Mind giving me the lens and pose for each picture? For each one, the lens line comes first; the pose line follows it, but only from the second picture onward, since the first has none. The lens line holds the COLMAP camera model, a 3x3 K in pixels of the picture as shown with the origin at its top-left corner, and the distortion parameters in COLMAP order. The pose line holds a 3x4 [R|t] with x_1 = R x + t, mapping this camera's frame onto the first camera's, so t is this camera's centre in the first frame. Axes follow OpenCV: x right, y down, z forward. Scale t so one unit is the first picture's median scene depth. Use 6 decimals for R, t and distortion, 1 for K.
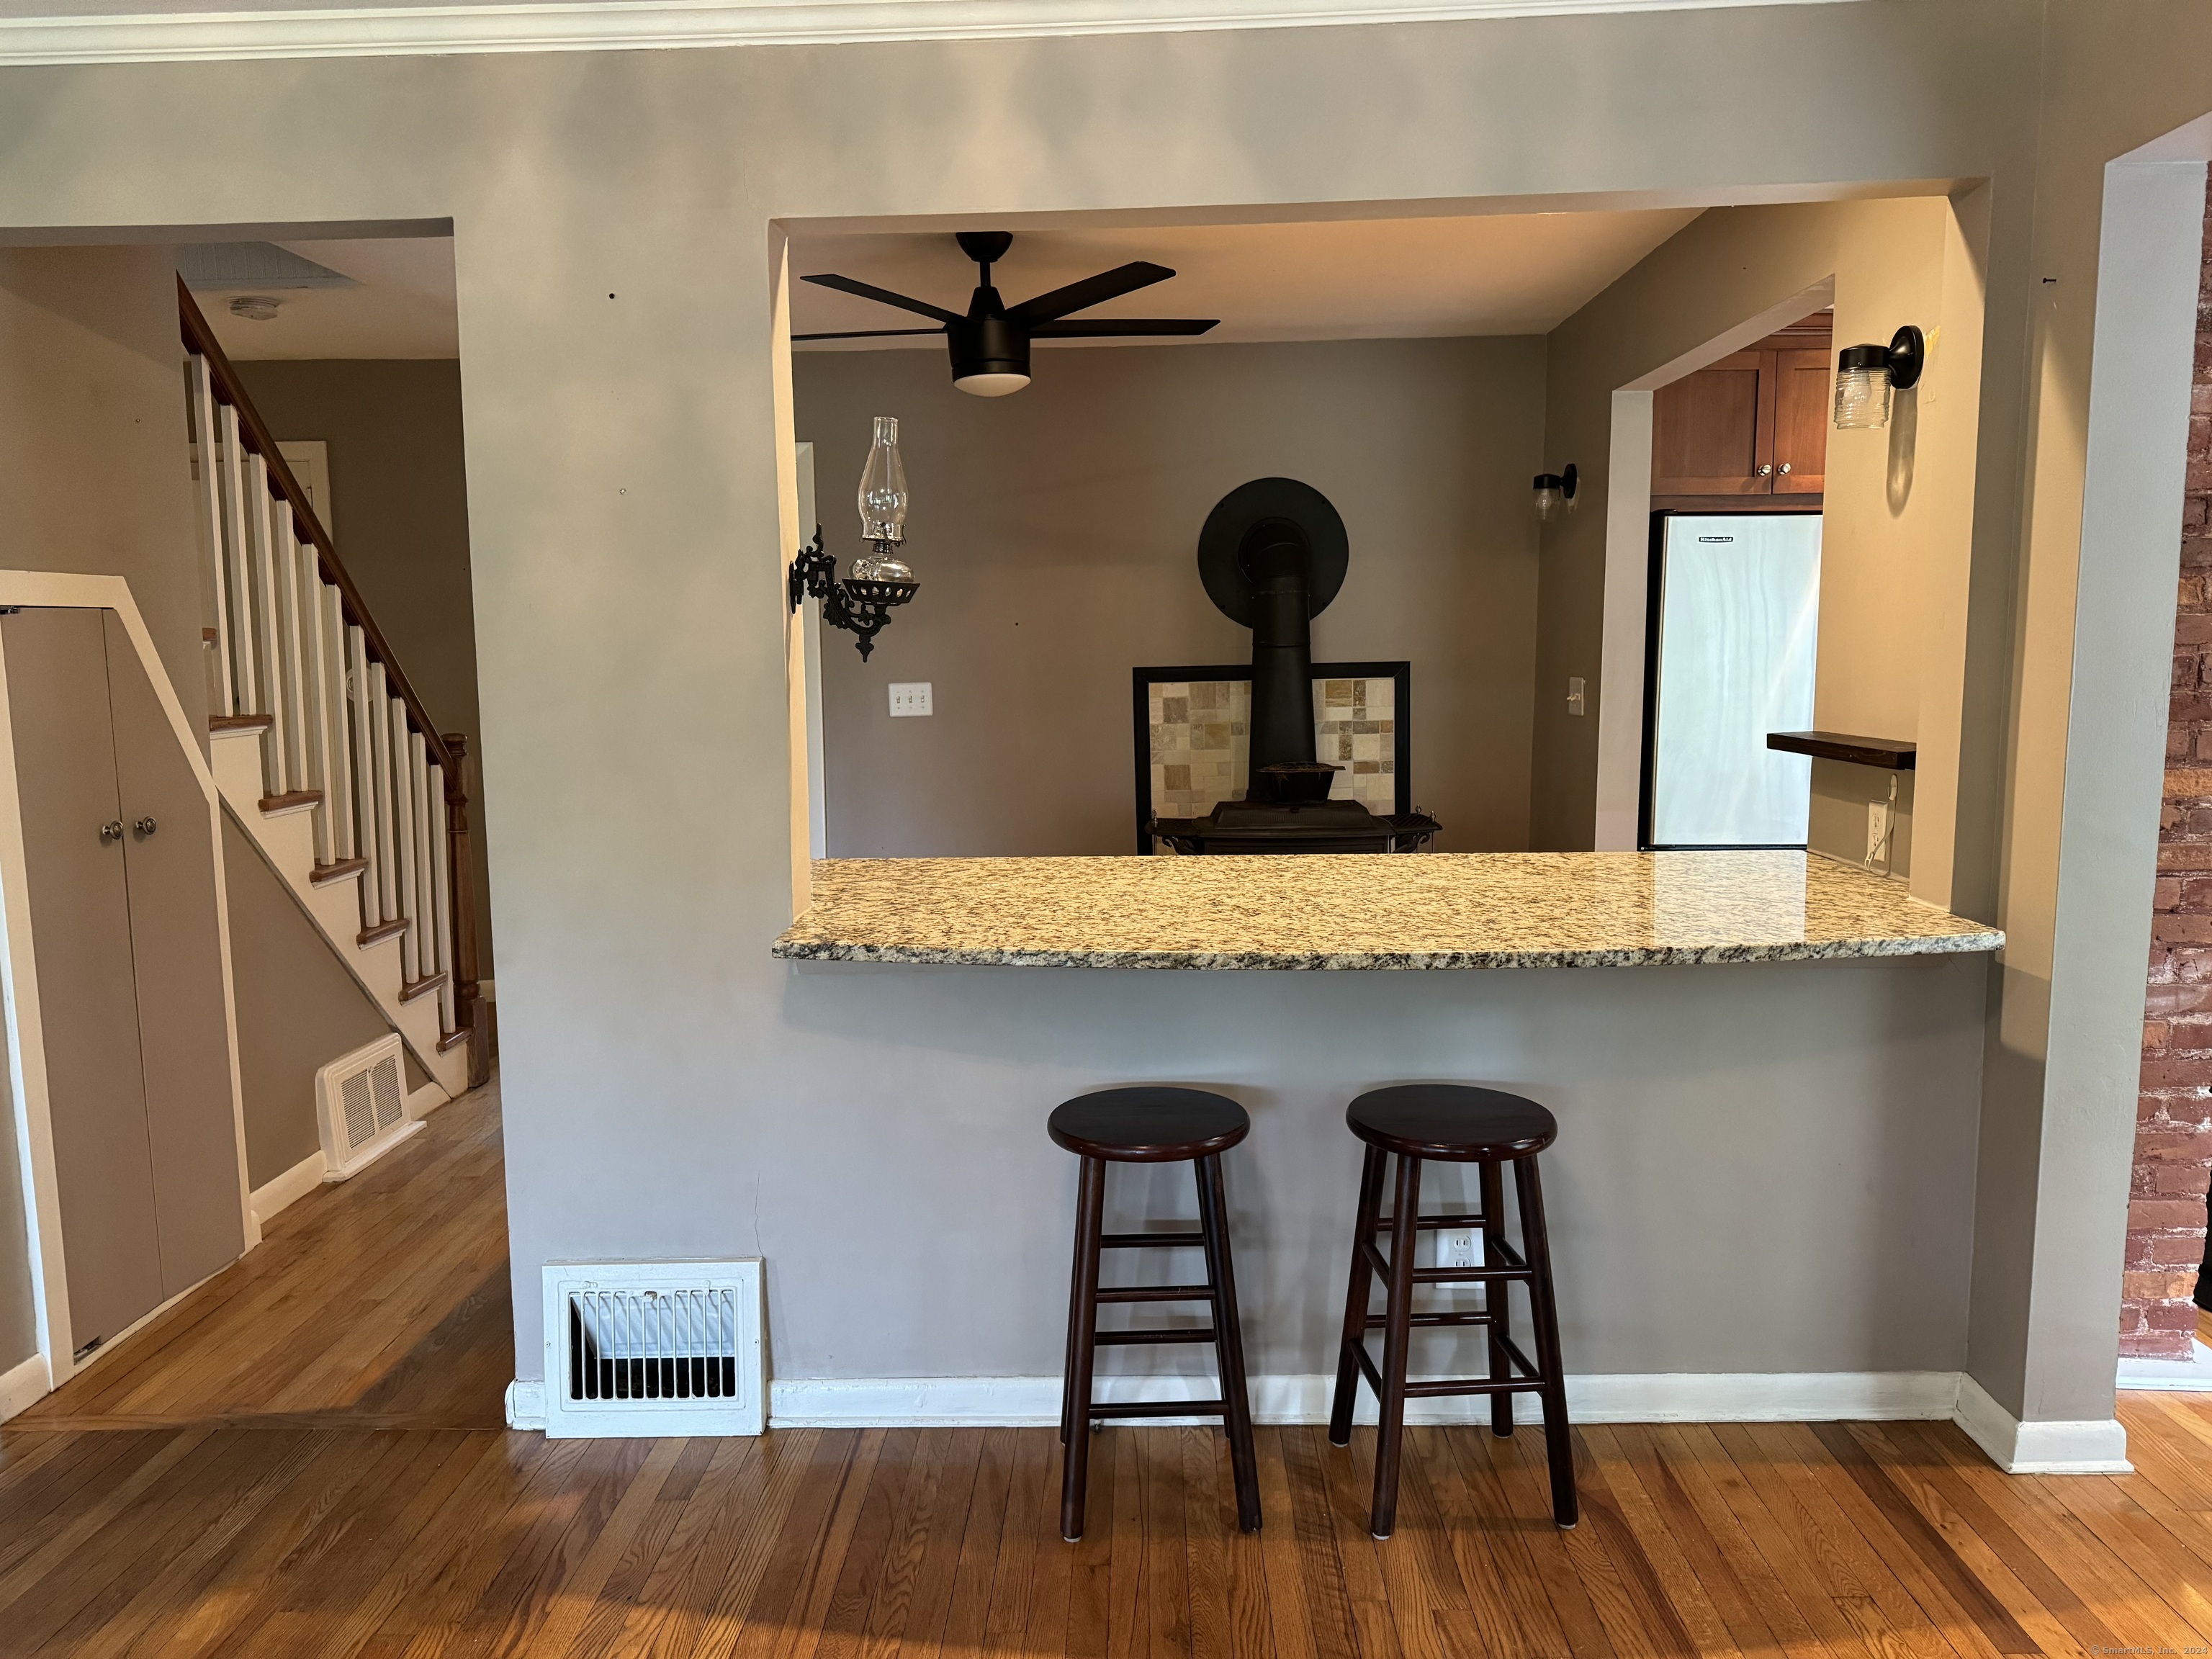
lens RADIAL K [[1567.3, 0, 1106.0], [0, 1567.3, 829.5], [0, 0, 1]] dist [-0.001604, -0.001516]
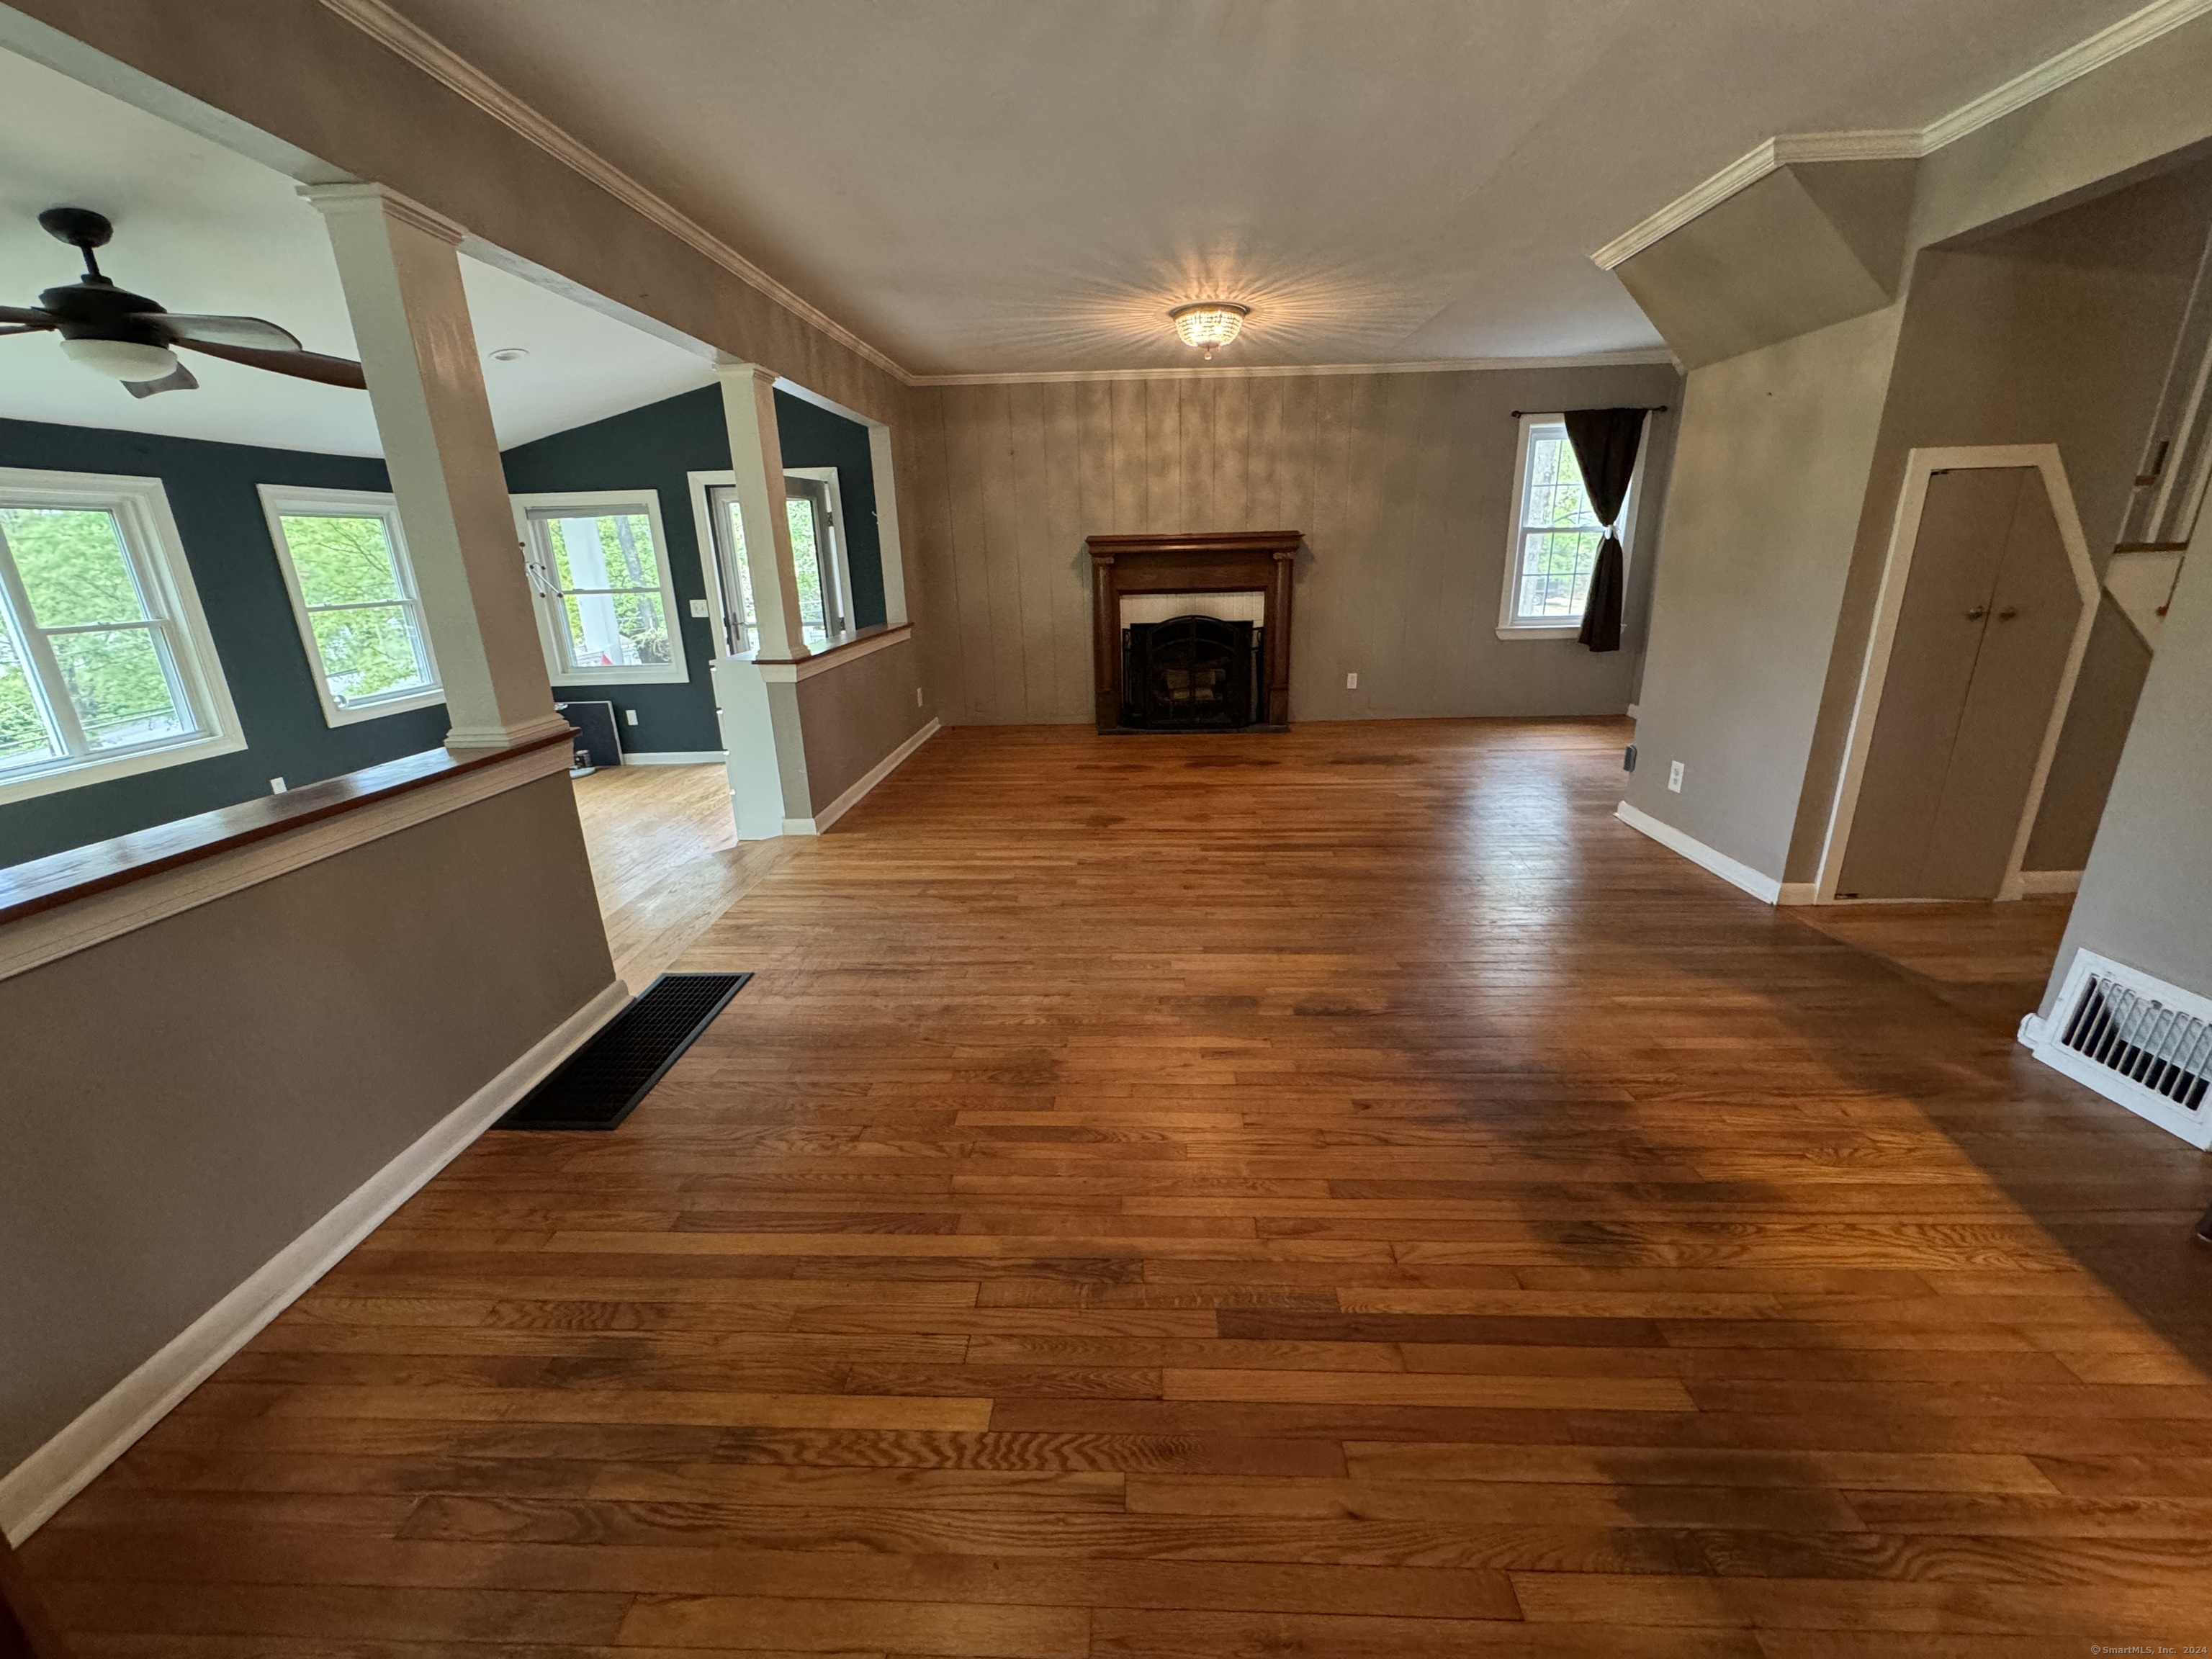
lens RADIAL K [[883.6, 0, 1107.1], [0, 883.6, 825.8], [0, 0, 1]] dist [-0.001529, 0.000356]
pose [[-0.014574, 0.304939, -0.952260, 0.361867], [-0.091150, 0.947991, 0.304967, 0.015181], [0.995731, 0.091243, 0.013979, 0.114853]]
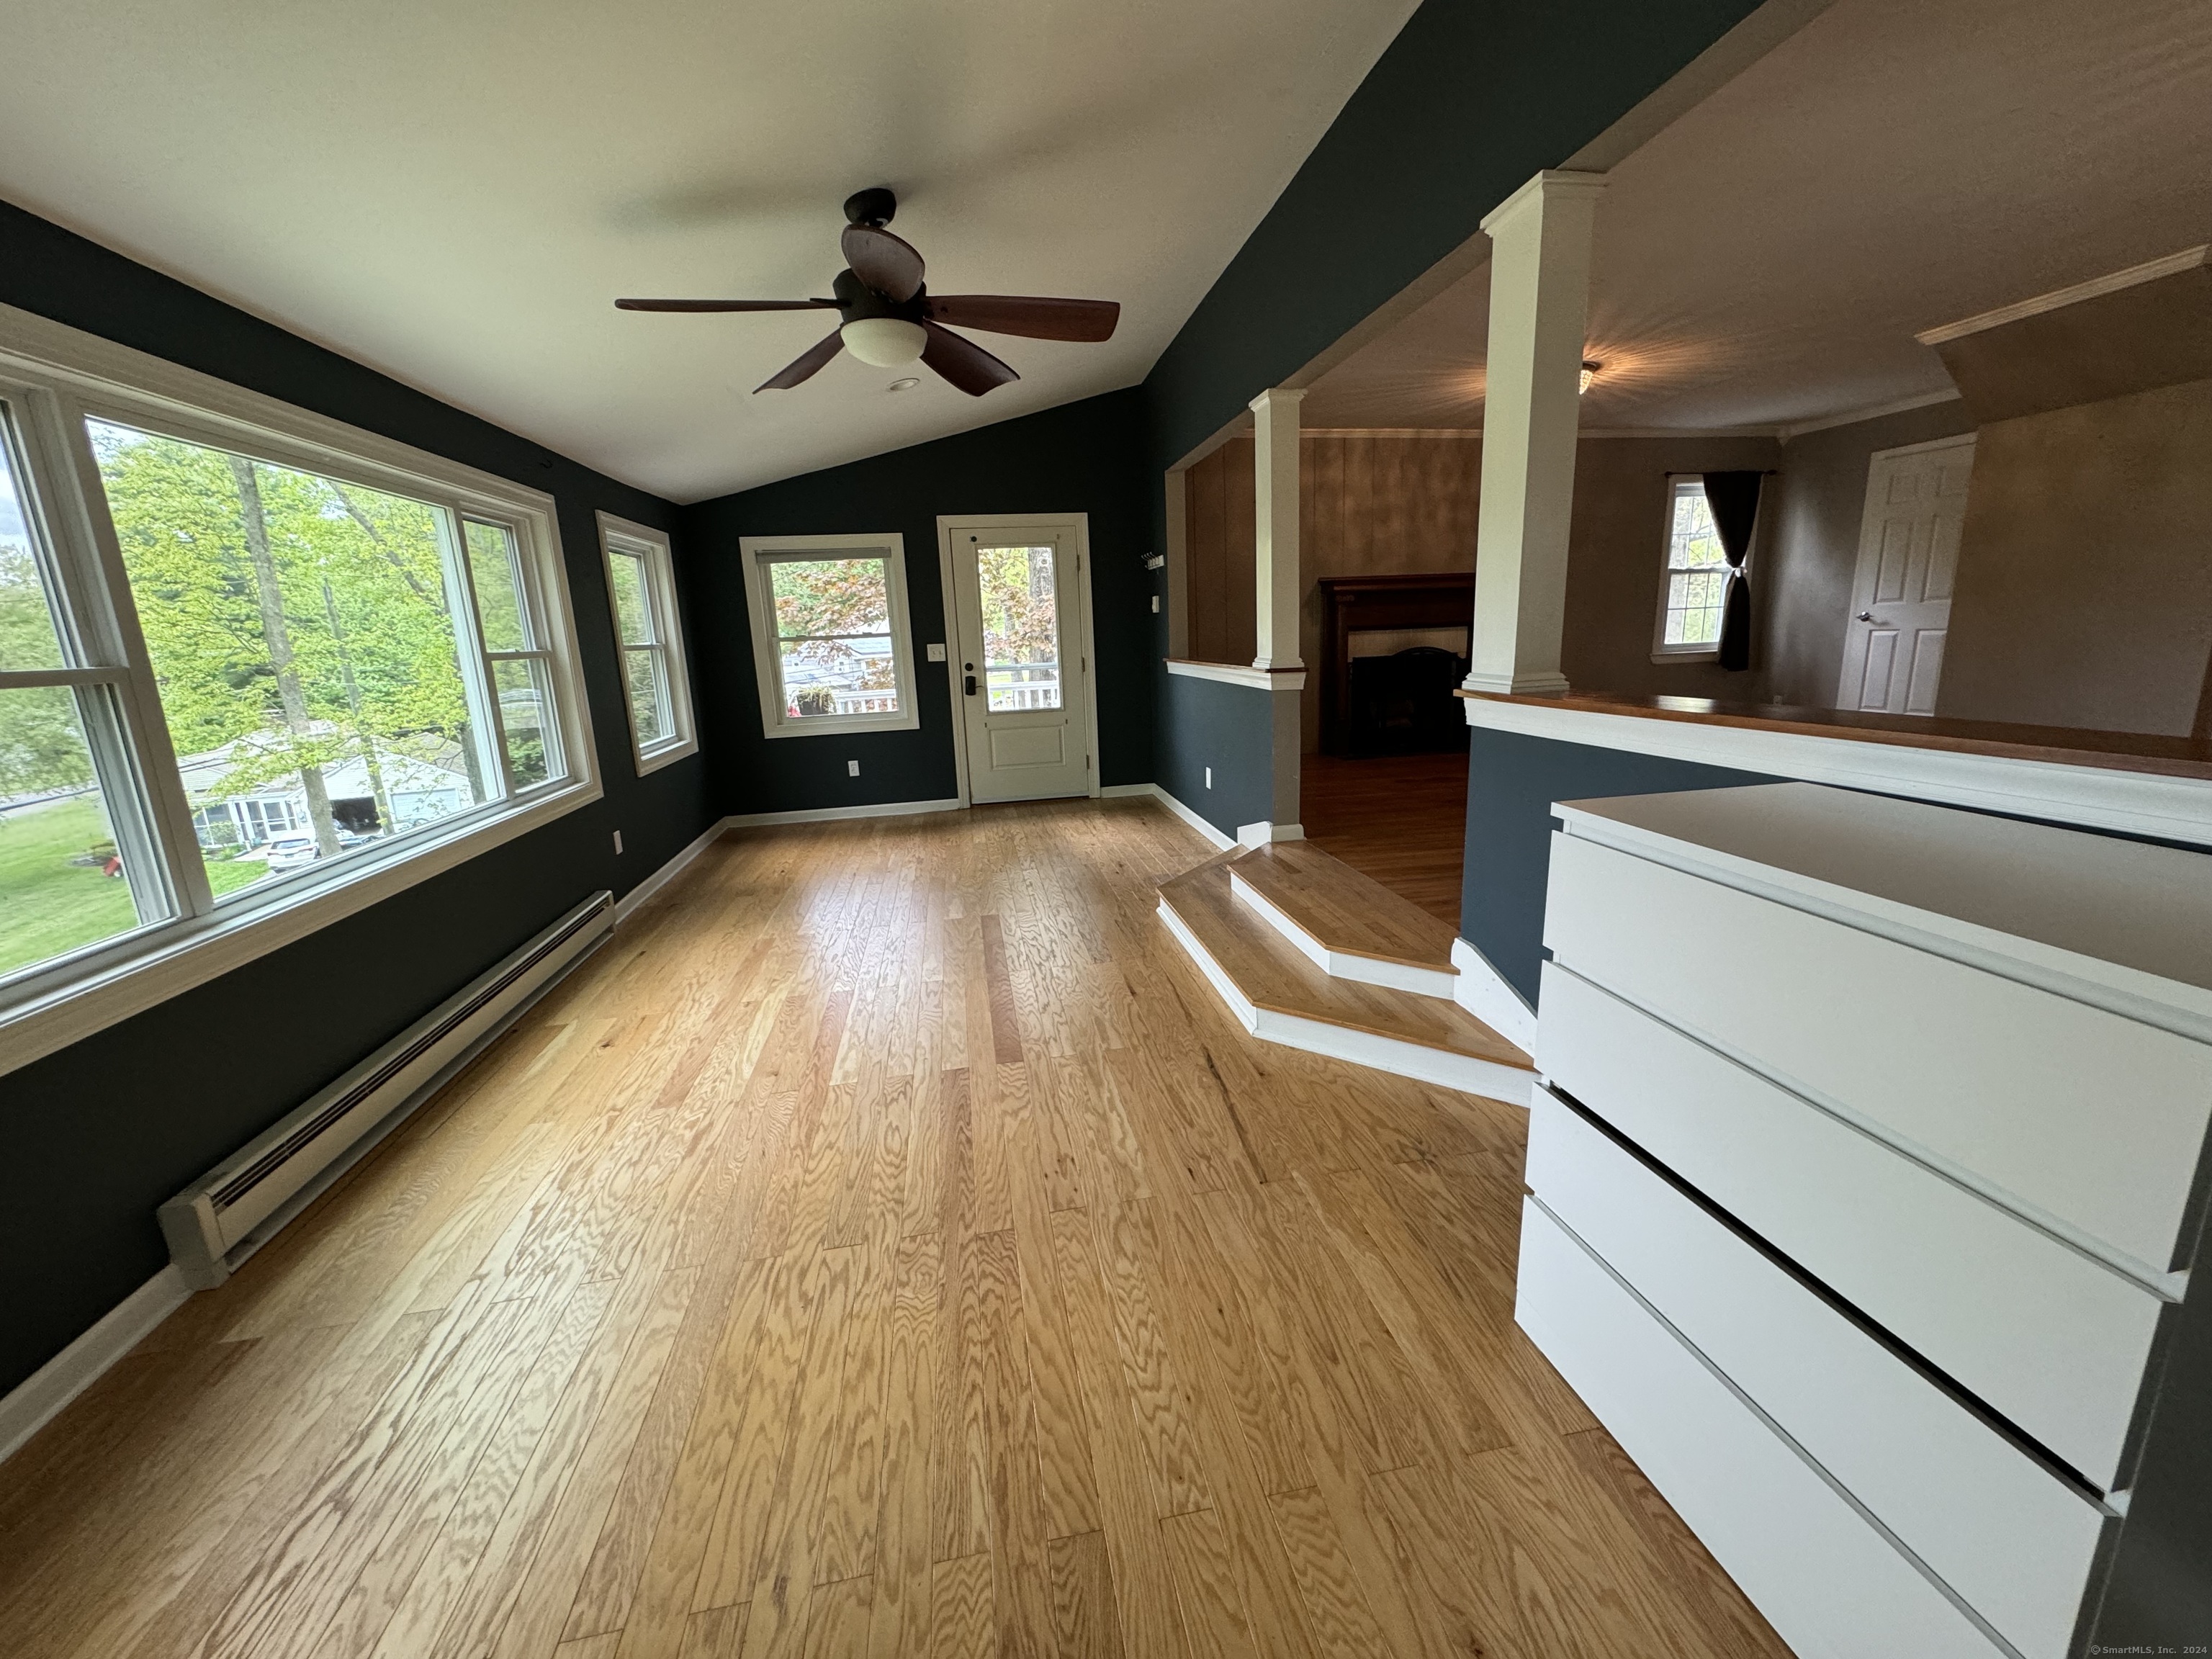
lens RADIAL K [[879.7, 0, 1106.0], [0, 879.7, 829.5], [0, 0, 1]] dist [0.001884, 0.000440]
pose [[0.192015, 0.217106, -0.957076, 0.342656], [-0.076215, 0.975577, 0.206012, 0.224477], [0.978428, 0.033386, 0.203872, -0.997373]]
